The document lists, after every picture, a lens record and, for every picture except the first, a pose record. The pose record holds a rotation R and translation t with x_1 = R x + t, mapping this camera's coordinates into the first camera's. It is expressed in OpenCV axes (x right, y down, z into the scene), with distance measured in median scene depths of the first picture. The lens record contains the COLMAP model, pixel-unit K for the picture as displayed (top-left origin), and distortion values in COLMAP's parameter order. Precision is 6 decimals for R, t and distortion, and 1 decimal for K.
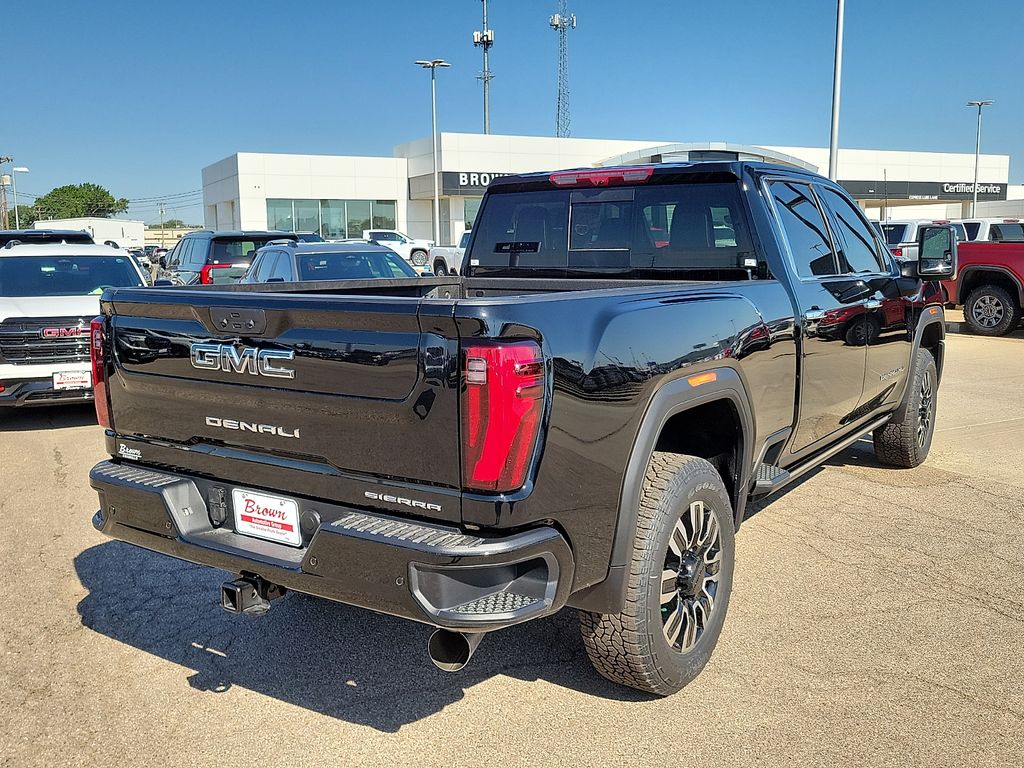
lens RADIAL K [[996.8, 0, 513.9], [0, 996.8, 367.0], [0, 0, 1]] dist [0.046276, 0.002319]
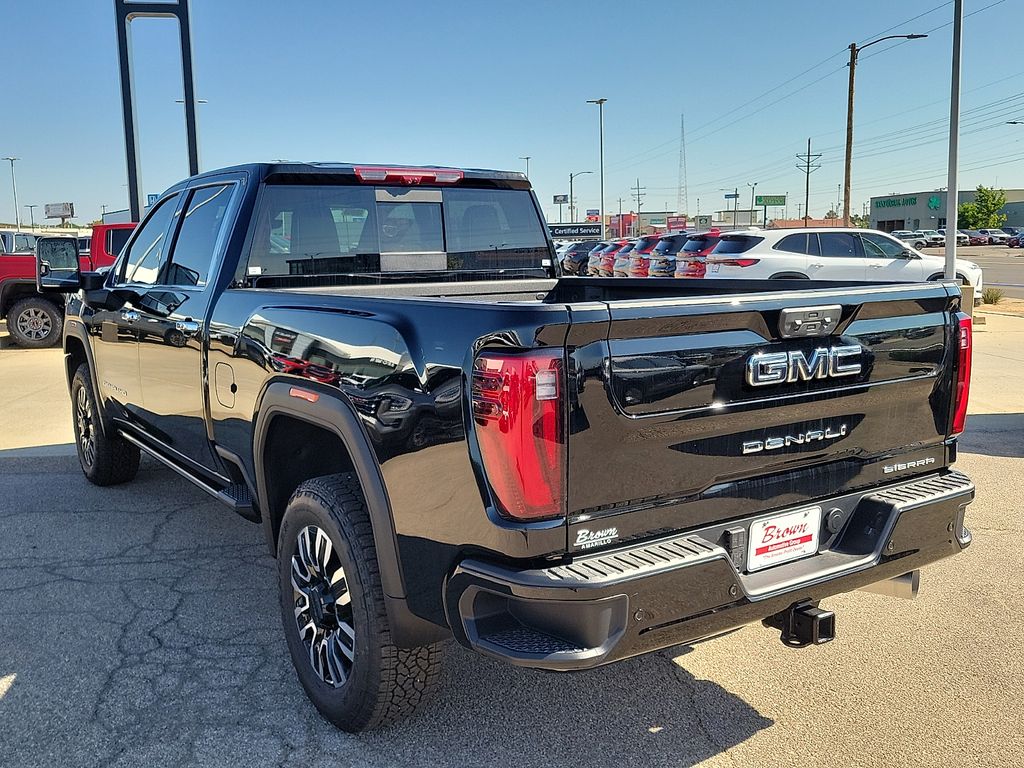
lens RADIAL K [[973.3, 0, 504.9], [0, 973.3, 382.1], [0, 0, 1]] dist [0.046483, -0.009730]
pose [[0.363598, -0.127692, 0.922763, -0.973478], [0.127460, 0.988064, 0.086505, -0.084401], [-0.922795, 0.086163, 0.375533, 0.758987]]
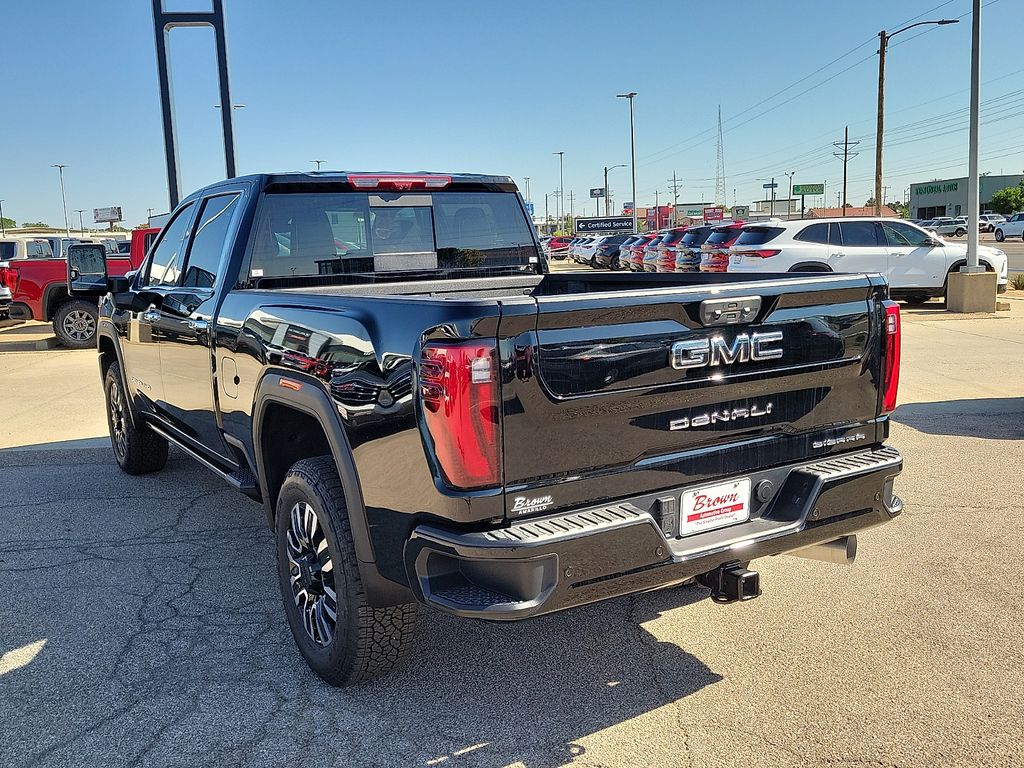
lens RADIAL K [[966.6, 0, 507.7], [0, 966.6, 382.8], [0, 0, 1]] dist [0.052804, -0.002439]
pose [[0.399582, -0.139080, 0.906085, -1.023277], [0.144770, 0.985594, 0.087441, -0.075641], [-0.905194, 0.096235, 0.413961, 0.660367]]
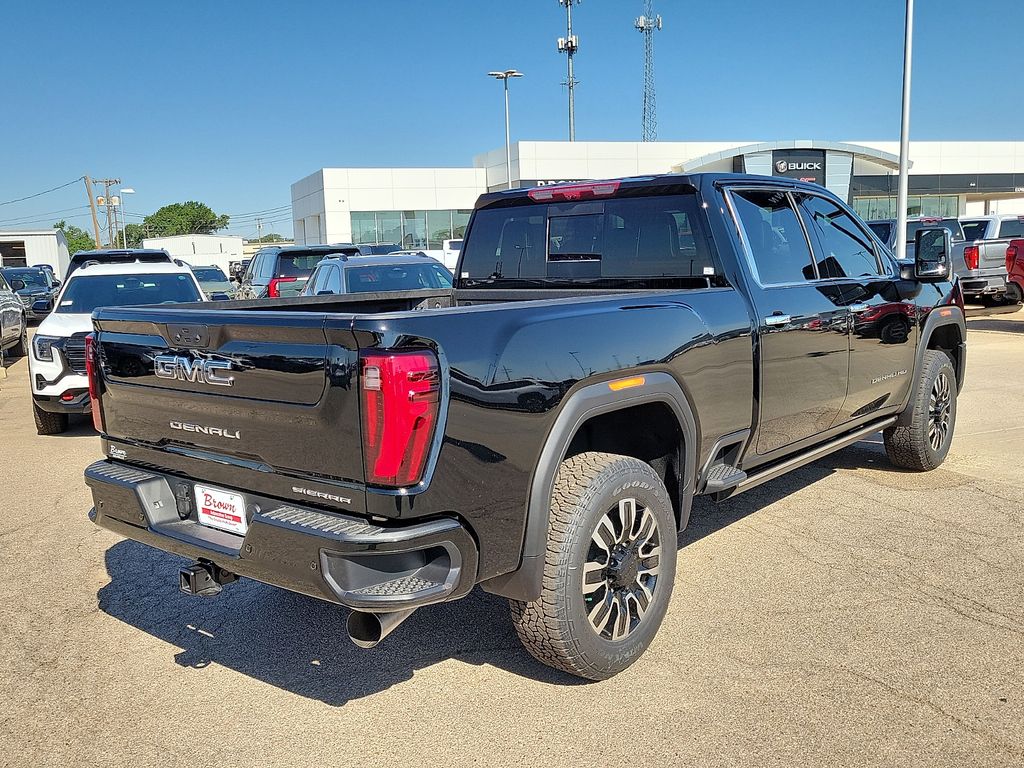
lens RADIAL K [[999.2, 0, 497.0], [0, 999.2, 372.1], [0, 0, 1]] dist [0.054553, 0.010238]
pose [[0.993302, -0.009609, -0.115151, 0.163317], [0.009496, 0.999954, -0.001529, 0.000131], [0.115160, 0.000426, 0.993347, -0.071115]]
